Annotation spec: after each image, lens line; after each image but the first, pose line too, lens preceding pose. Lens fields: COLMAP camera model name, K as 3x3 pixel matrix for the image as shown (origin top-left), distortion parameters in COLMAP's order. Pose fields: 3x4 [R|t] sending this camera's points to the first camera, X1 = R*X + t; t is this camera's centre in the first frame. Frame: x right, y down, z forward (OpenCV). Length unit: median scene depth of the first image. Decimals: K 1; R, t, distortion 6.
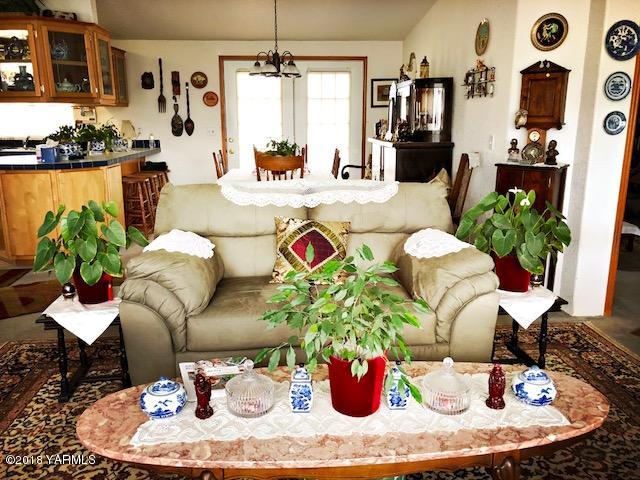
lens RADIAL K [[524.4, 0, 320.0], [0, 524.4, 240.0], [0, 0, 1]] dist [0.004921, 0.002103]
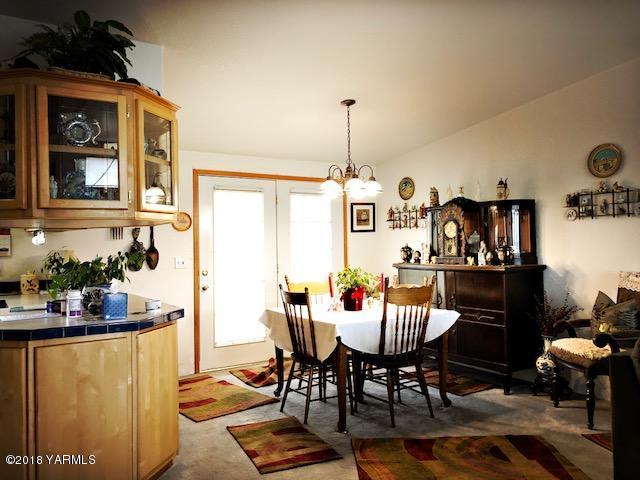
lens RADIAL K [[524.4, 0, 320.0], [0, 524.4, 240.0], [0, 0, 1]] dist [0.004921, 0.002103]
pose [[0.879008, -0.006663, 0.476761, -0.399401], [0.122915, 0.969274, -0.213073, -0.054089], [-0.460692, 0.245894, 0.852818, 0.258167]]
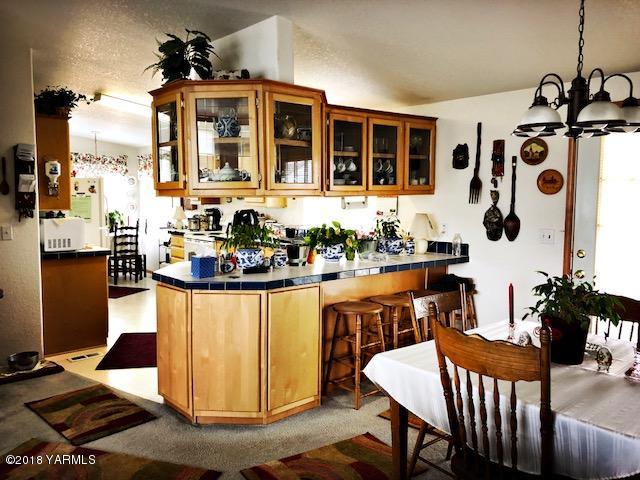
lens RADIAL K [[524.4, 0, 320.0], [0, 524.4, 240.0], [0, 0, 1]] dist [0.004921, 0.002103]
pose [[0.584430, 0.080163, -0.807475, 0.115662], [-0.188136, 0.981379, -0.038741, -0.137322], [0.789333, 0.174556, 0.588629, 0.475324]]
